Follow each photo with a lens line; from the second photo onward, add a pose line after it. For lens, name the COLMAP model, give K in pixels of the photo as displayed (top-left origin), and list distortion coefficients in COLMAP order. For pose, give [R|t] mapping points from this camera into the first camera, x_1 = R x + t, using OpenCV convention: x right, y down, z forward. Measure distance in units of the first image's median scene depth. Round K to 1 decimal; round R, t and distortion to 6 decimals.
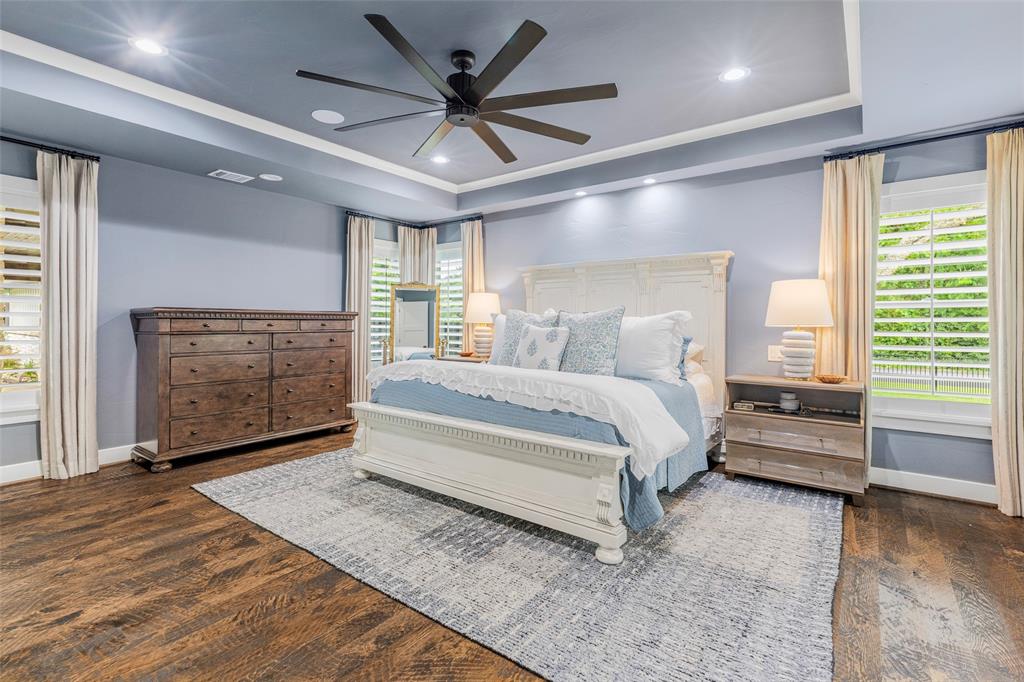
lens RADIAL K [[484.3, 0, 511.3], [0, 484.3, 321.8], [0, 0, 1]] dist [0.004692, -0.000030]
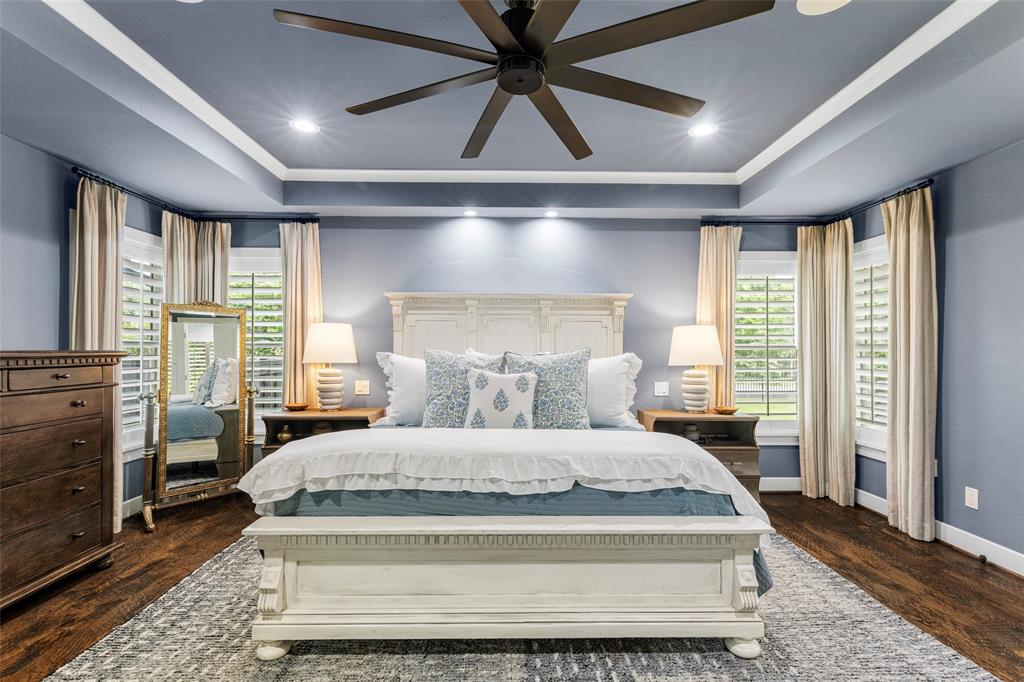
lens RADIAL K [[466.0, 0, 505.3], [0, 466.0, 347.3], [0, 0, 1]] dist [0.003077, 0.000252]
pose [[0.781395, -0.000199, 0.624036, -0.390526], [-0.000213, 1.000000, 0.000585, -0.030709], [-0.624036, -0.000590, 0.781395, 0.370096]]
